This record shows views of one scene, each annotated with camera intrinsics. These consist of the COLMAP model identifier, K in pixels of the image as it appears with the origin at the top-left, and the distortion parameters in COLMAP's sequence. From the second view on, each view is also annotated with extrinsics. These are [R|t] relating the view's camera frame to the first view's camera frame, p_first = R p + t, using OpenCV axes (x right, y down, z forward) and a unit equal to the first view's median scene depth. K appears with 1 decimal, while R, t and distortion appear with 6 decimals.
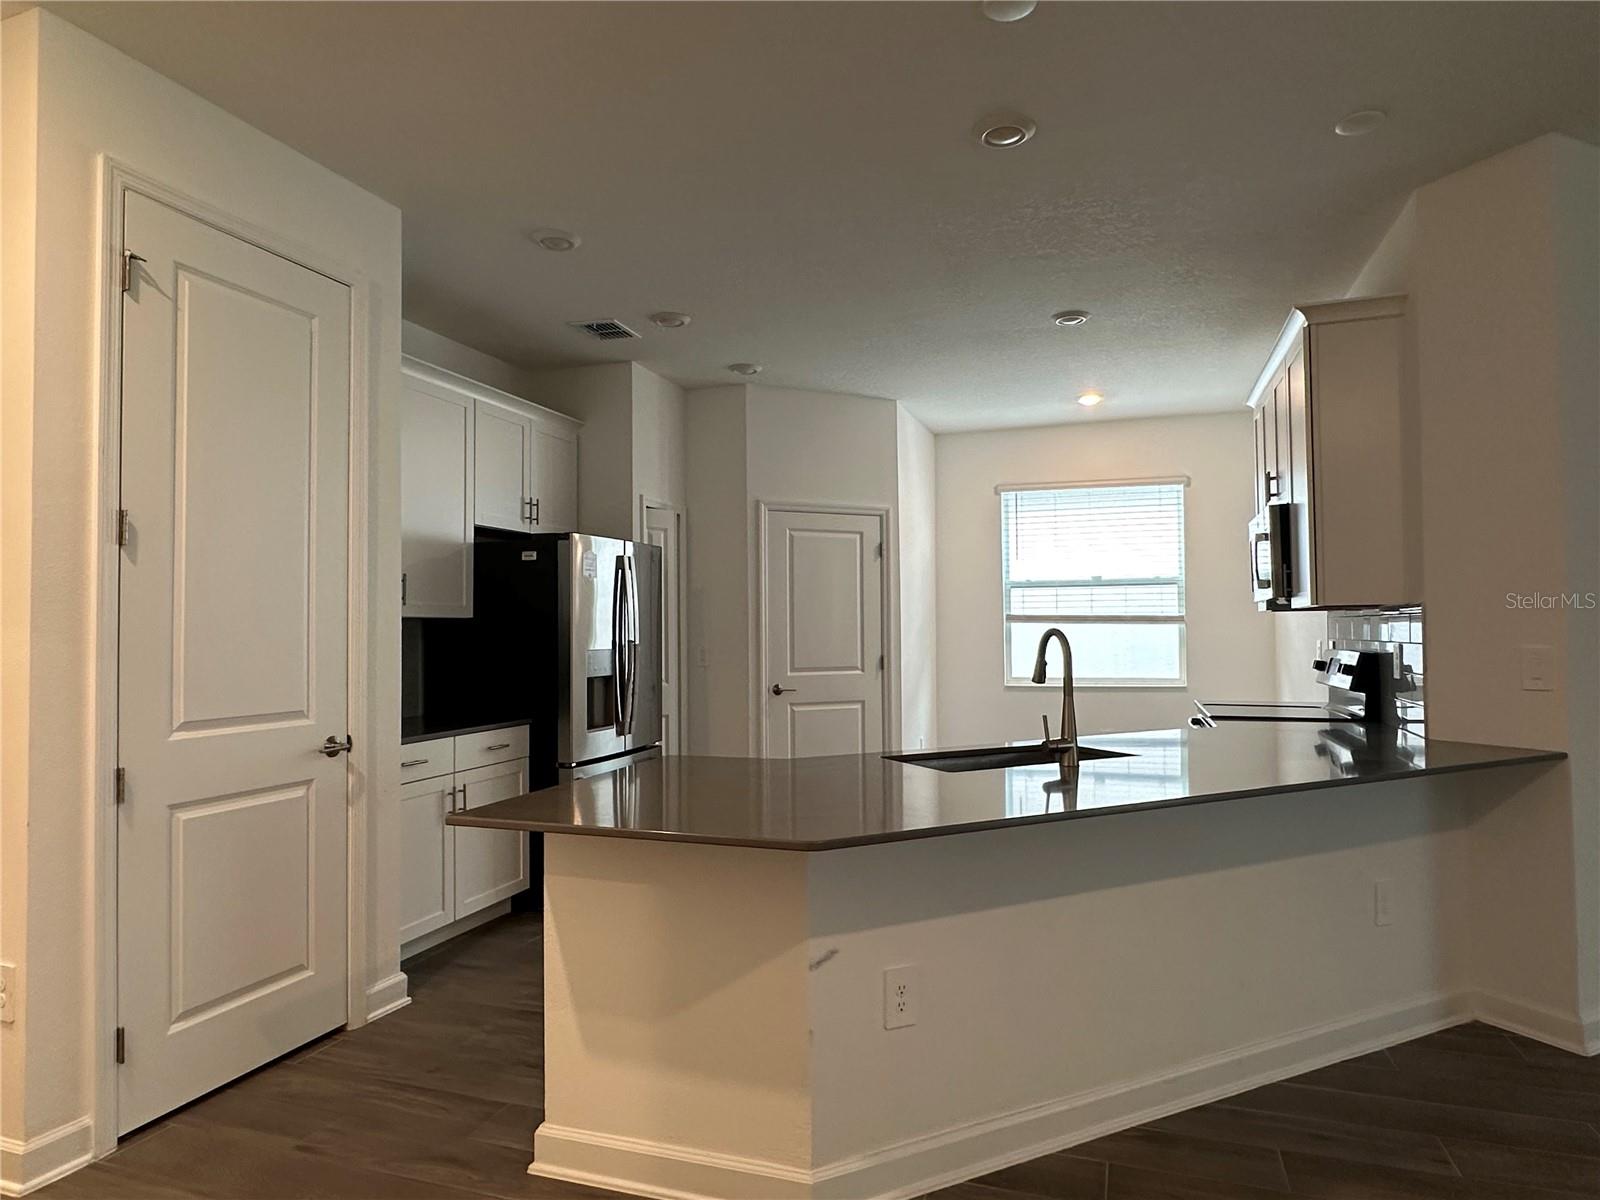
lens RADIAL K [[957.0, 0, 797.9], [0, 957.0, 605.7], [0, 0, 1]] dist [0.002332, 0.001677]
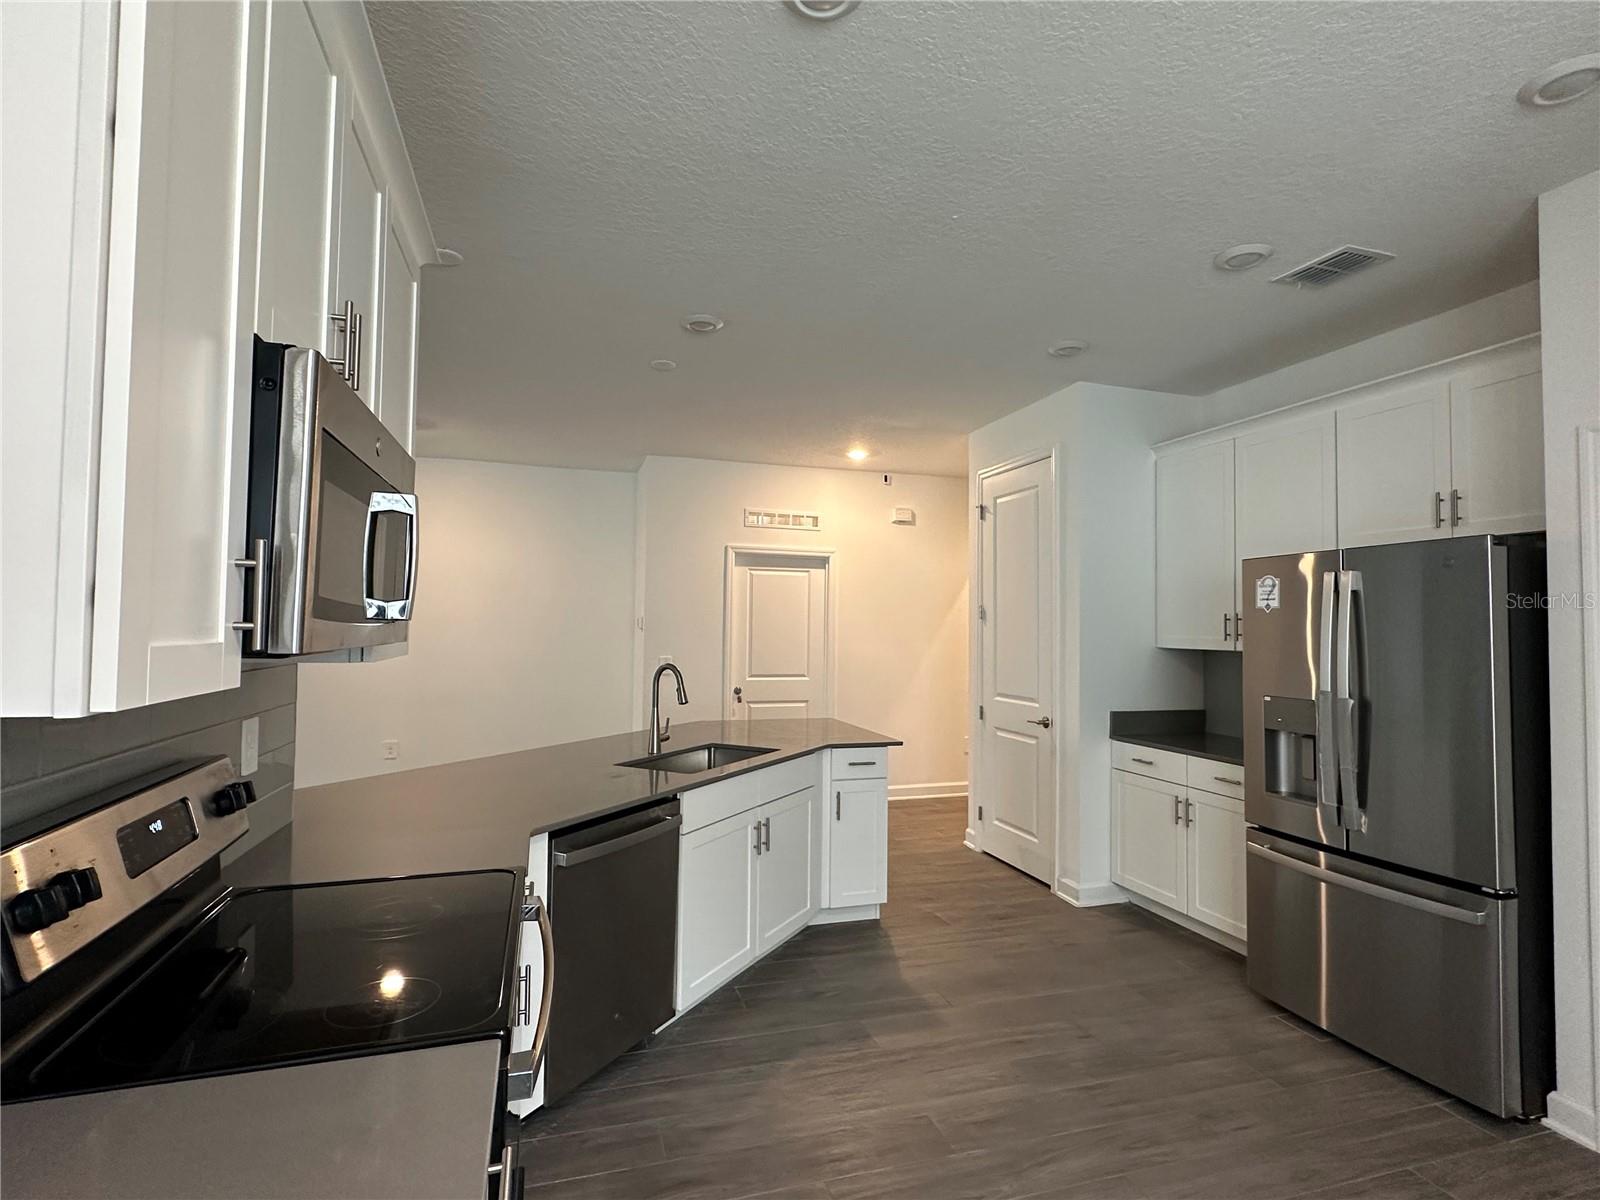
lens RADIAL K [[785.0, 0, 800.3], [0, 785.0, 607.3], [0, 0, 1]] dist [-0.003625, 0.000871]
pose [[-0.798077, -0.016495, -0.602330, 0.752763], [0.010379, 0.999101, -0.041113, -0.010001], [0.602466, -0.039063, -0.797188, 1.891315]]
